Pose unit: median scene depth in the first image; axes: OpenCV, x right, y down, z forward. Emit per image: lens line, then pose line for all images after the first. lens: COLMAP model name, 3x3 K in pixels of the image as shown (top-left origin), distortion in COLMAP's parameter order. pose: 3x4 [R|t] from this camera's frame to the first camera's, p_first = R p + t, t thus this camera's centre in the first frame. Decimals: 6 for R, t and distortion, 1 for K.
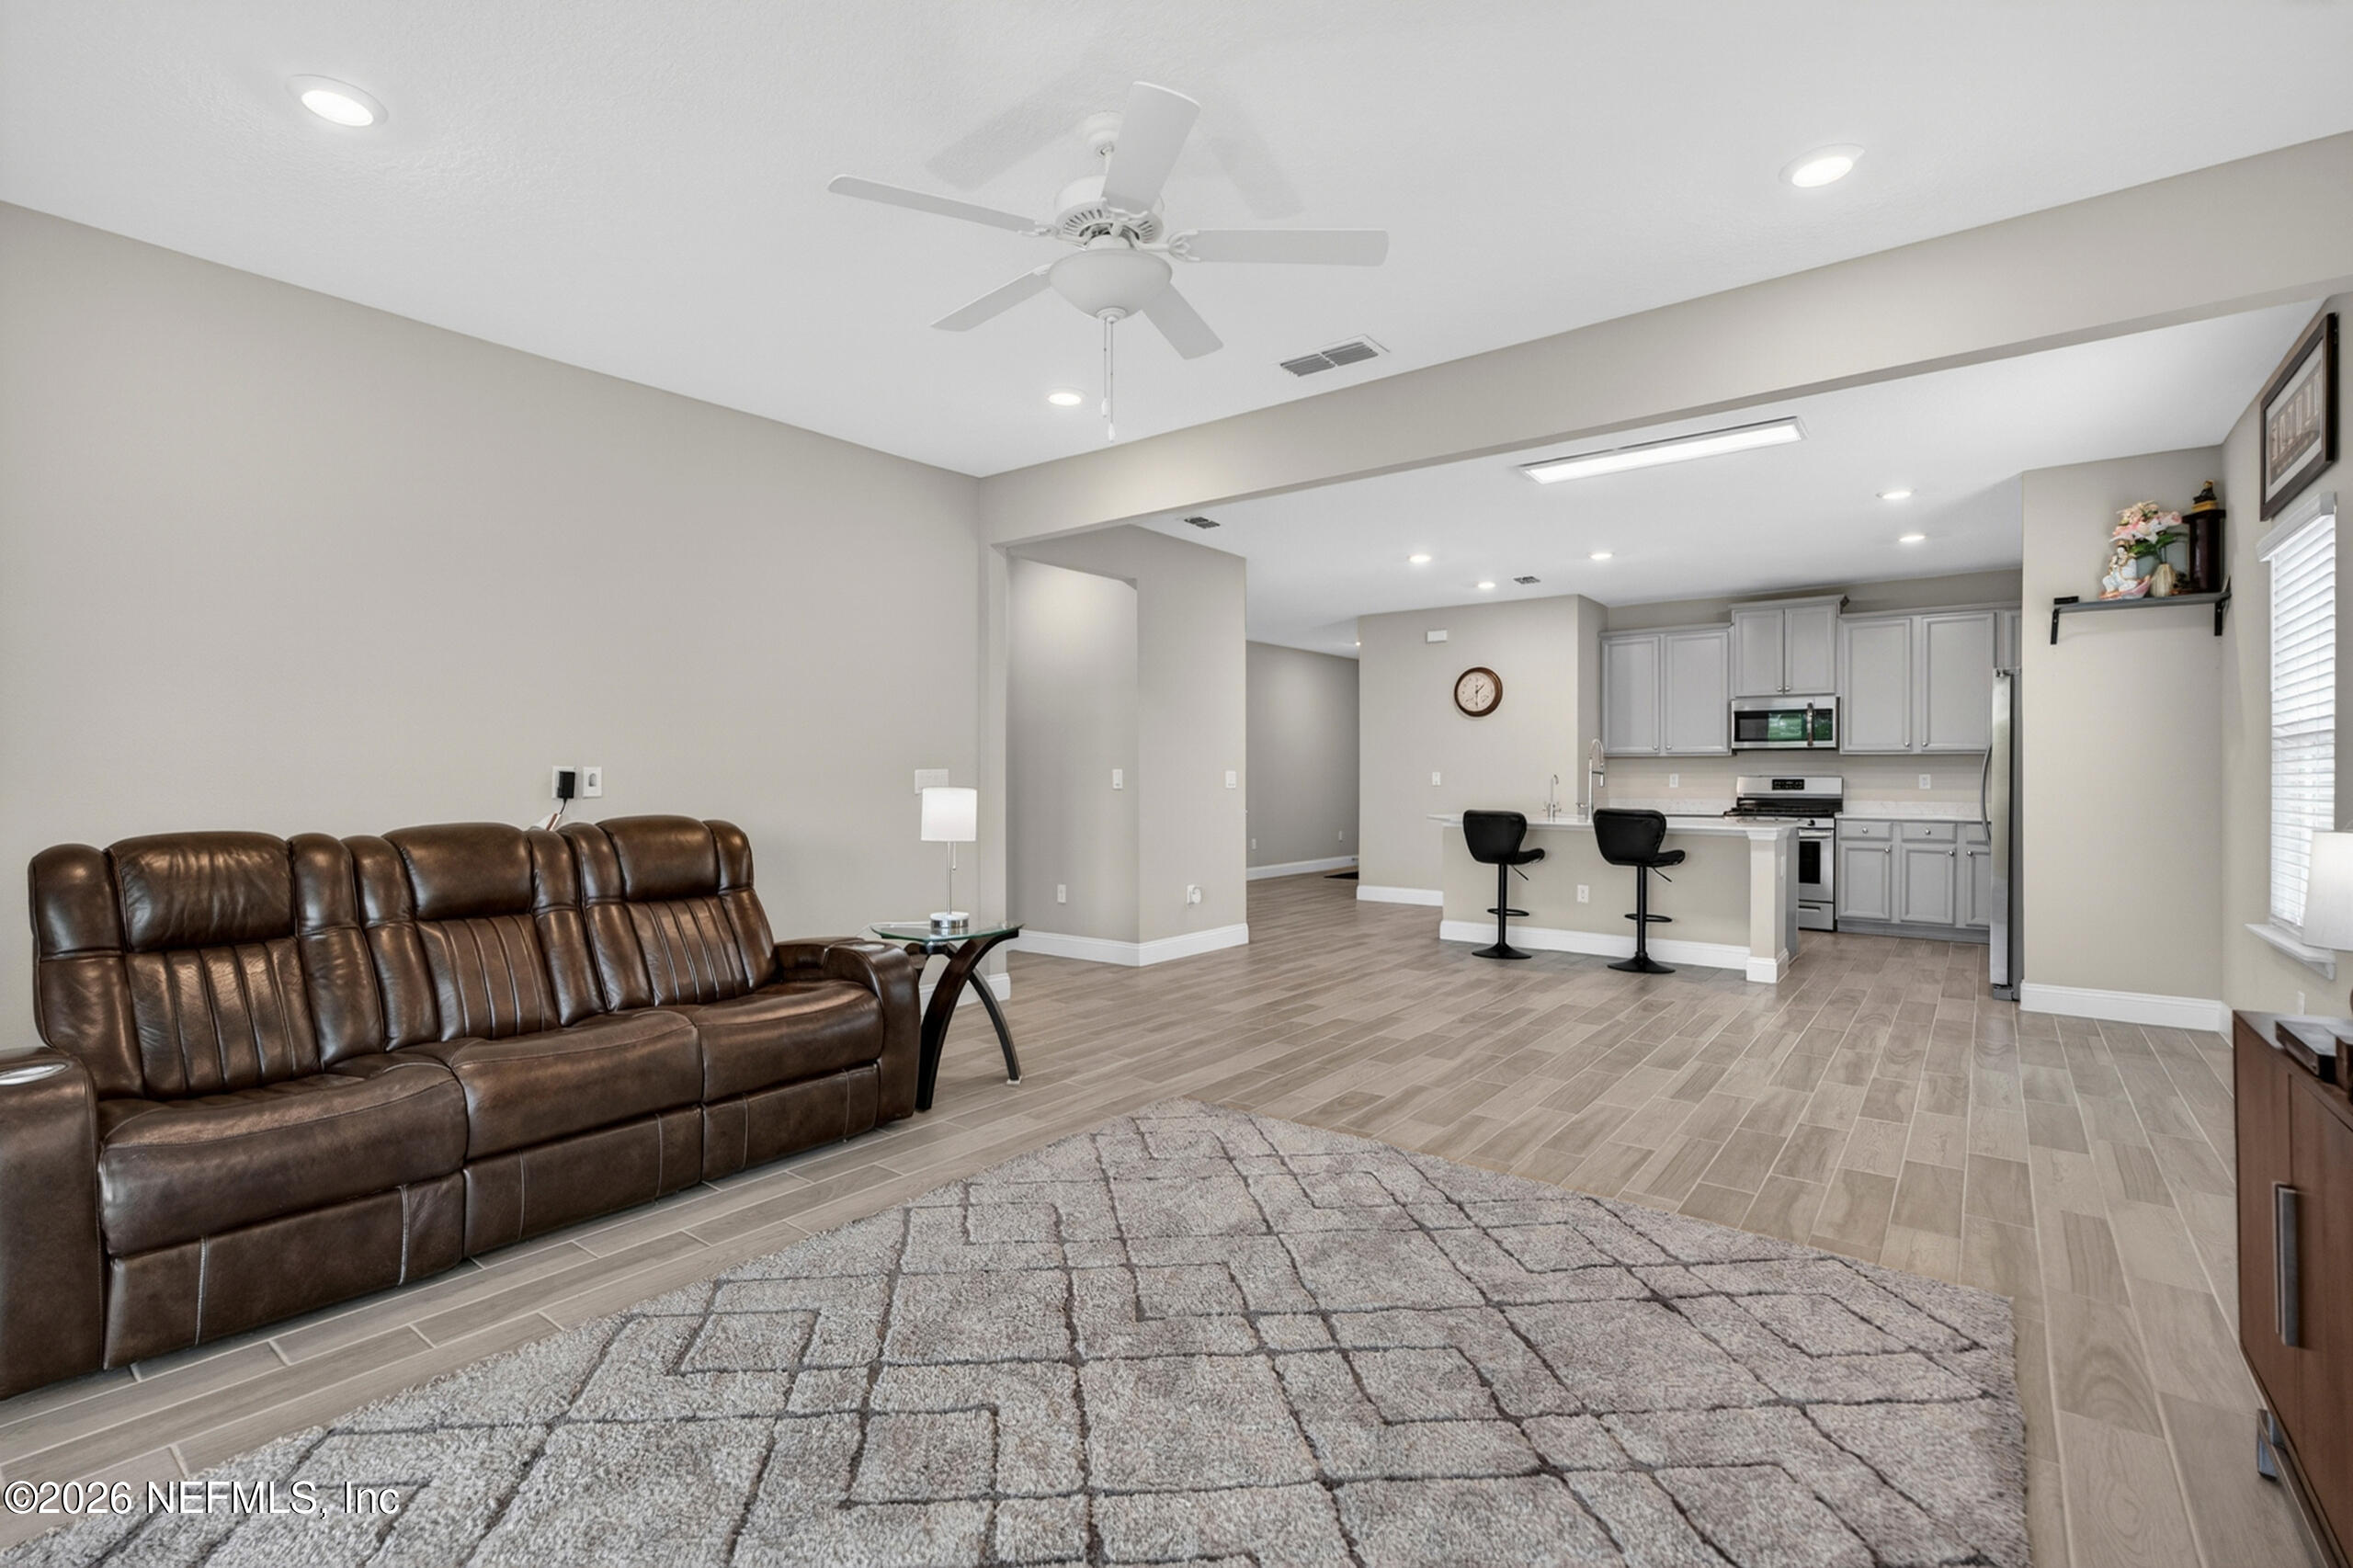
lens RADIAL K [[1068.5, 0, 1176.4], [0, 1068.5, 764.8], [0, 0, 1]] dist [-0.012371, 0.004486]
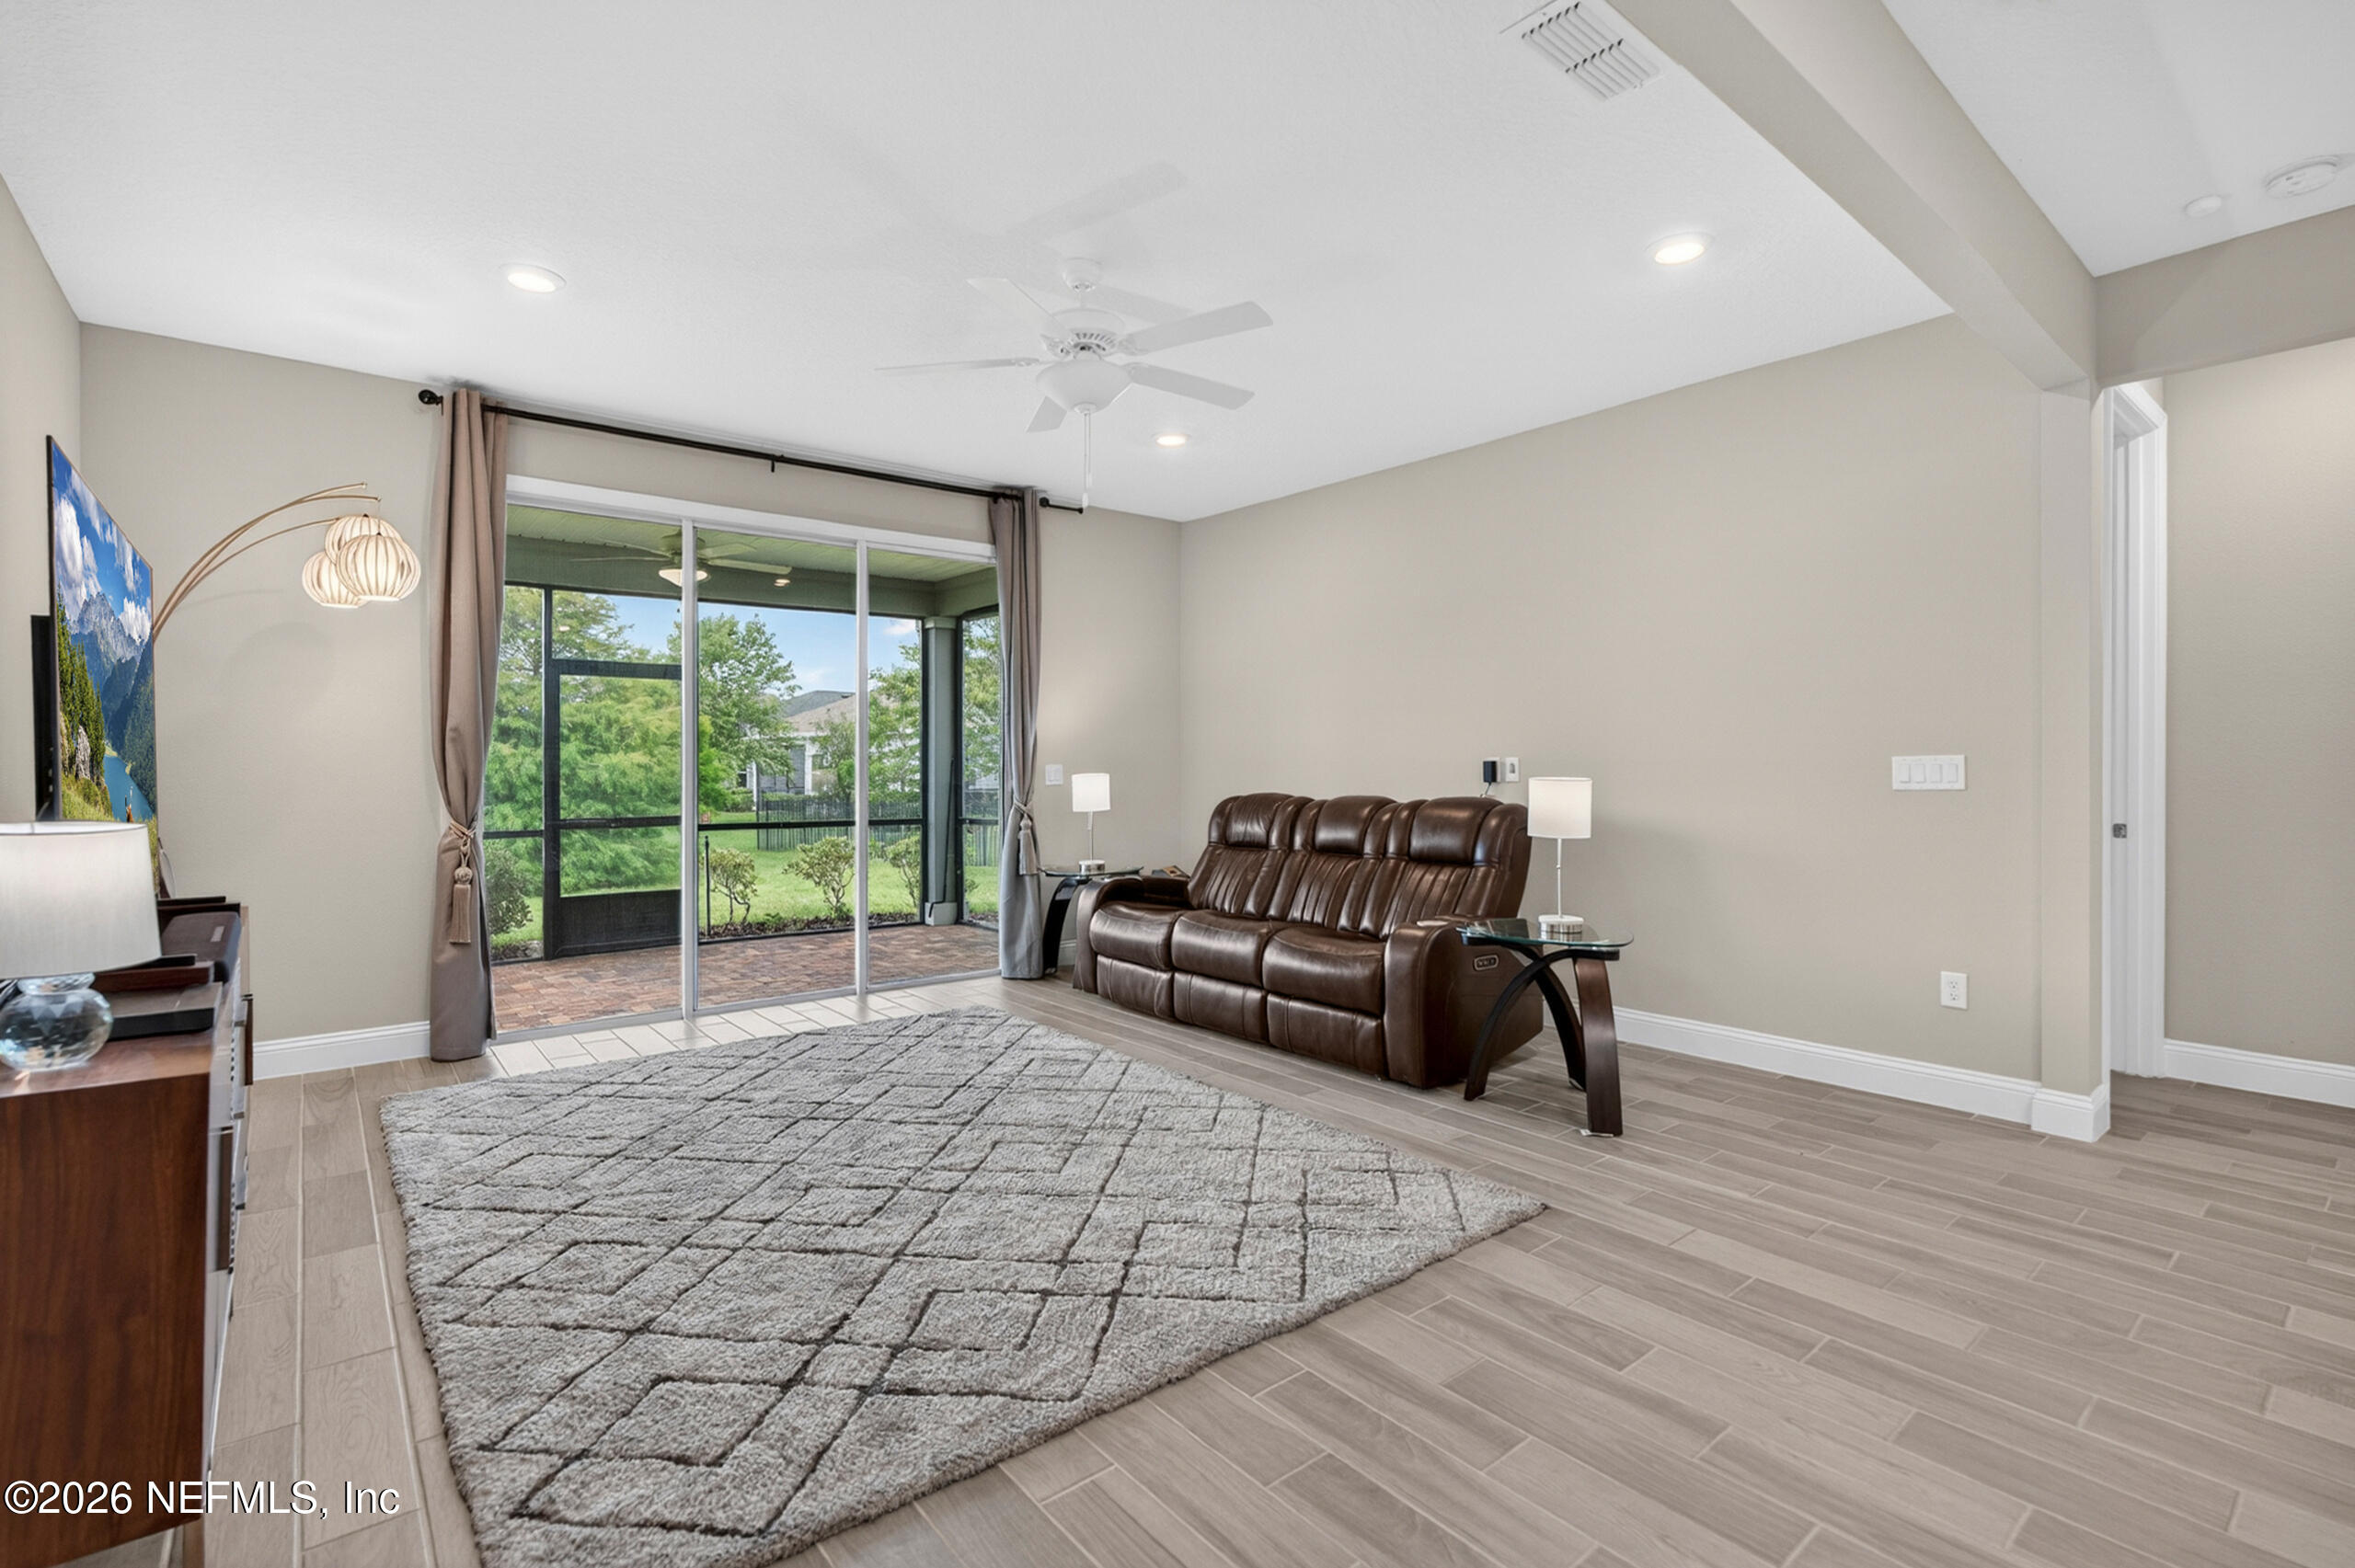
lens RADIAL K [[1069.2, 0, 1152.1], [0, 1069.2, 775.0], [0, 0, 1]] dist [-0.012371, 0.004486]
pose [[-0.239859, 0.011986, -0.970734, 0.752848], [0.009880, 0.999902, 0.009905, 0.006097], [0.970757, -0.007215, -0.239954, 0.889524]]
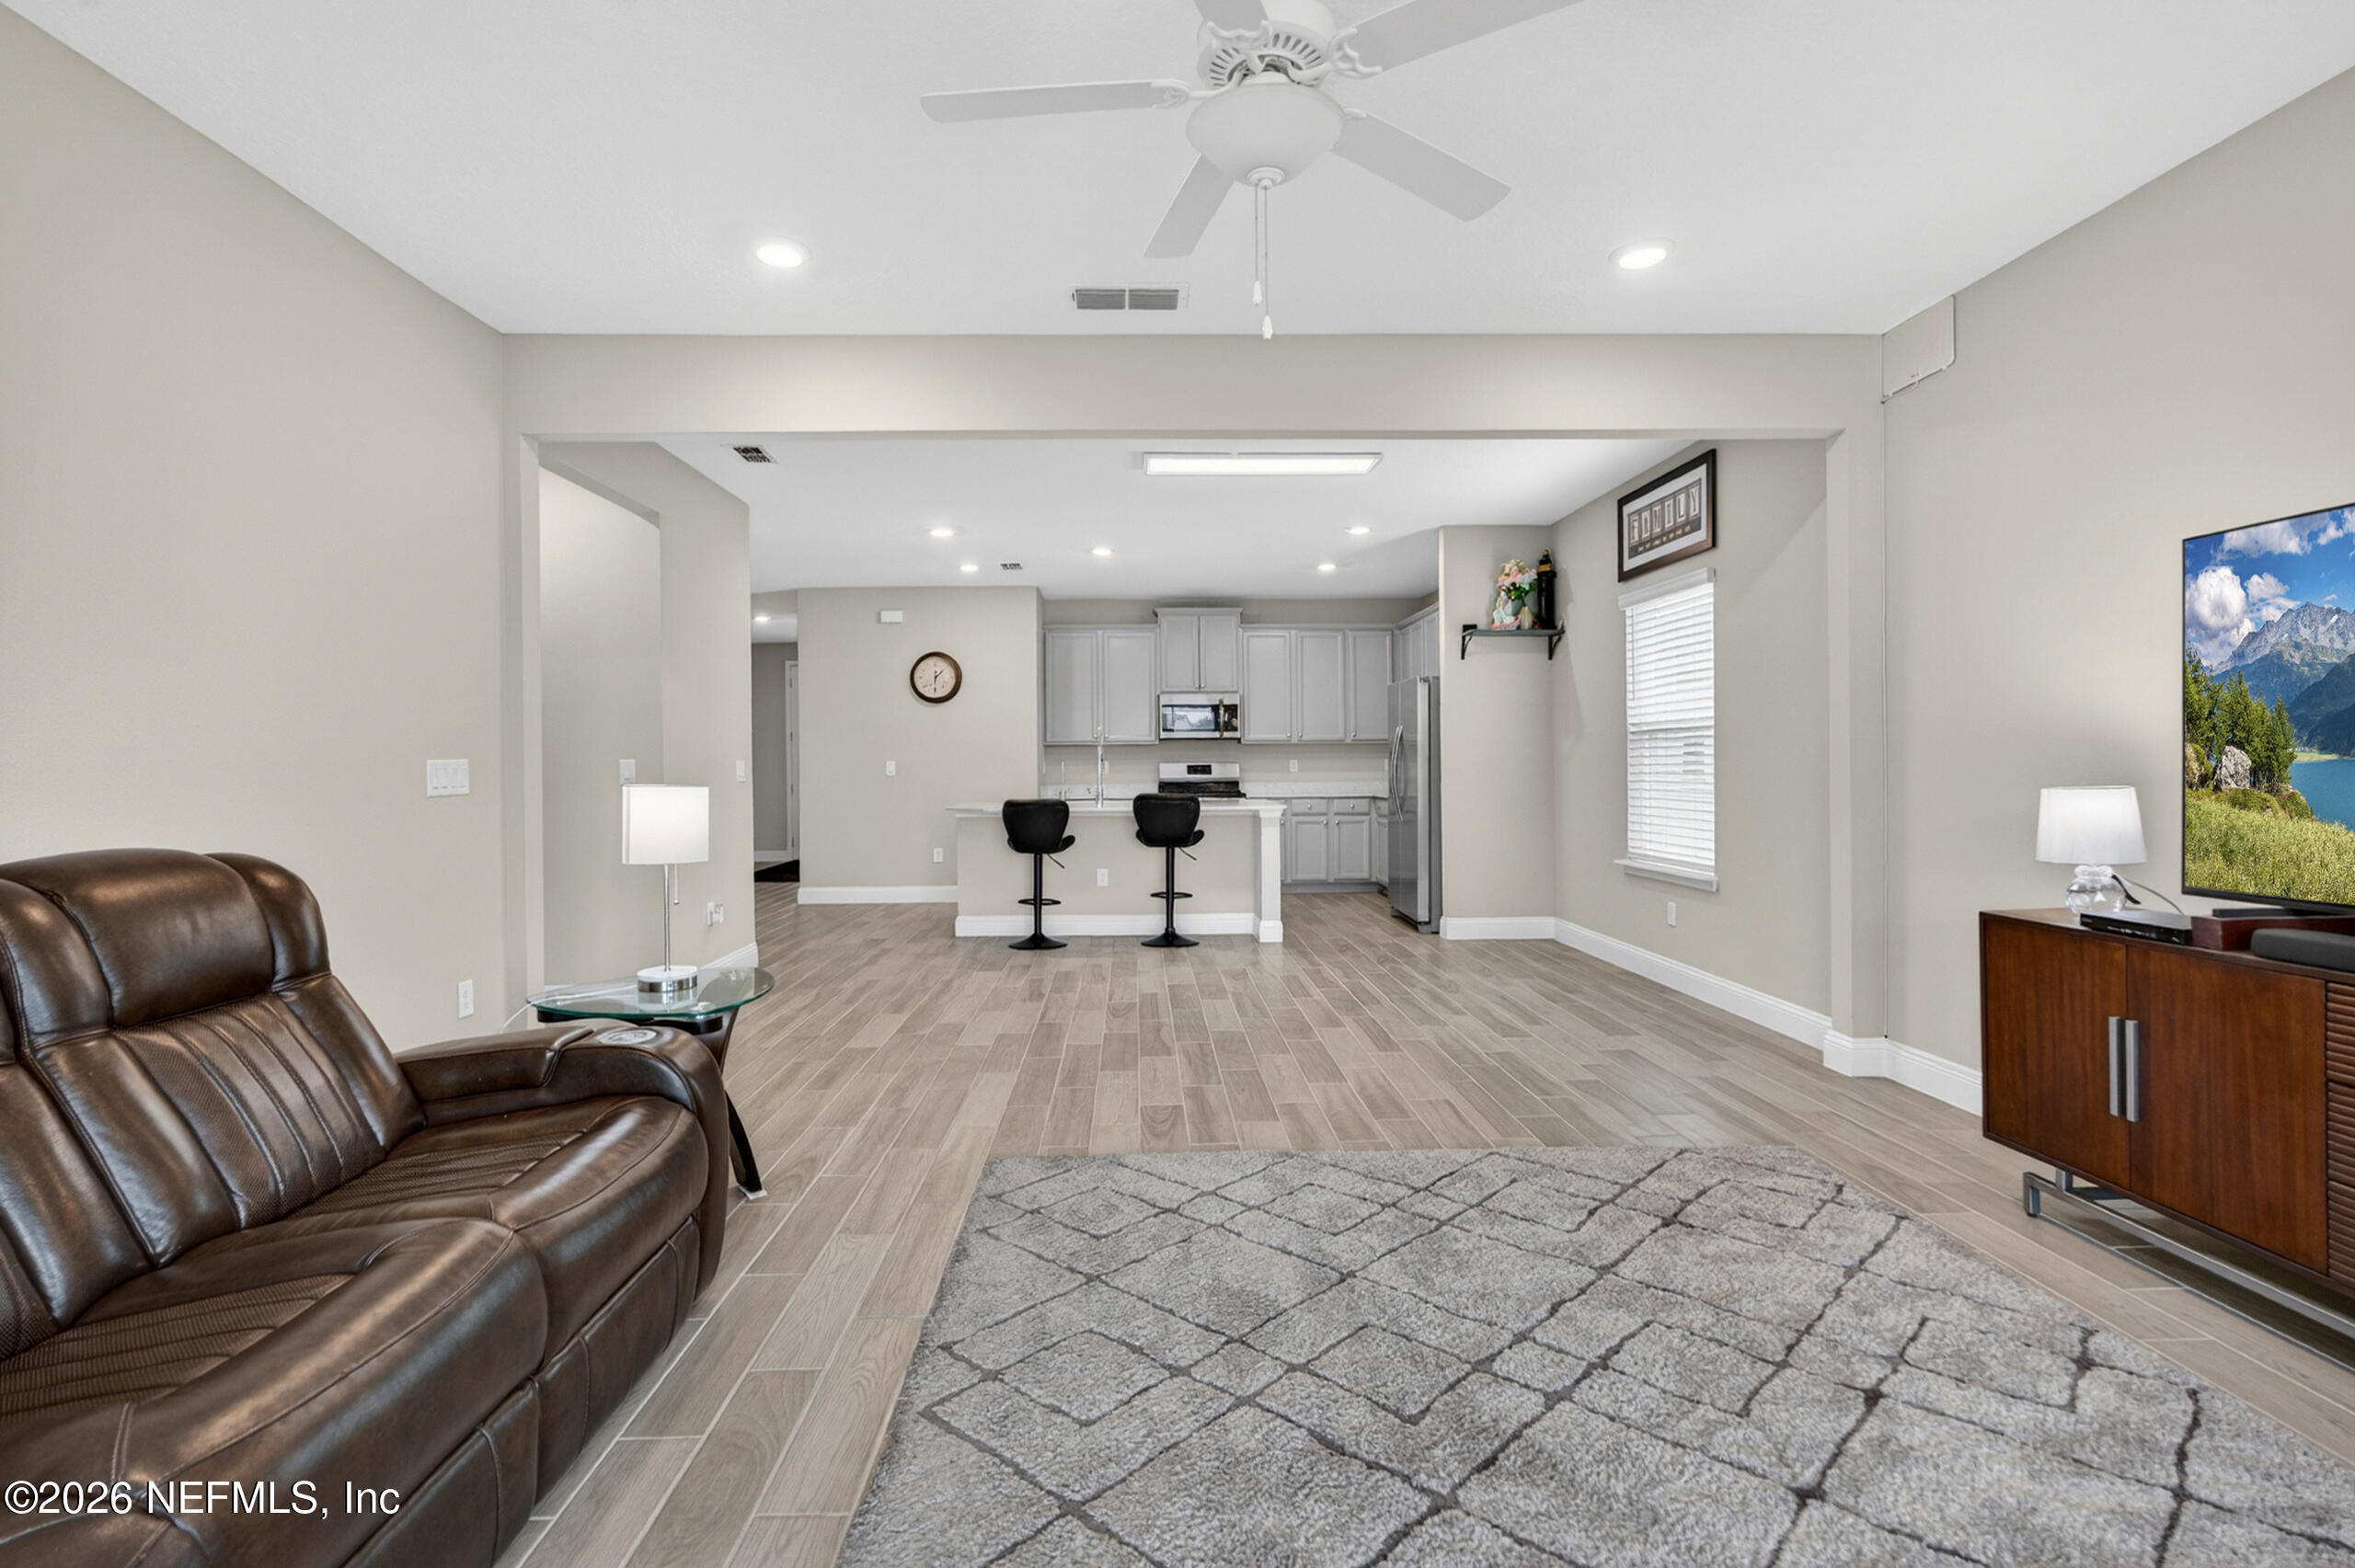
lens RADIAL K [[1069.2, 0, 1178.8], [0, 1069.2, 759.4], [0, 0, 1]] dist [-0.012371, 0.004486]
pose [[0.769777, -0.005312, 0.638291, -0.395271], [0.002587, 0.999983, 0.005202, 0.003141], [-0.638307, -0.002354, 0.769778, 0.275940]]
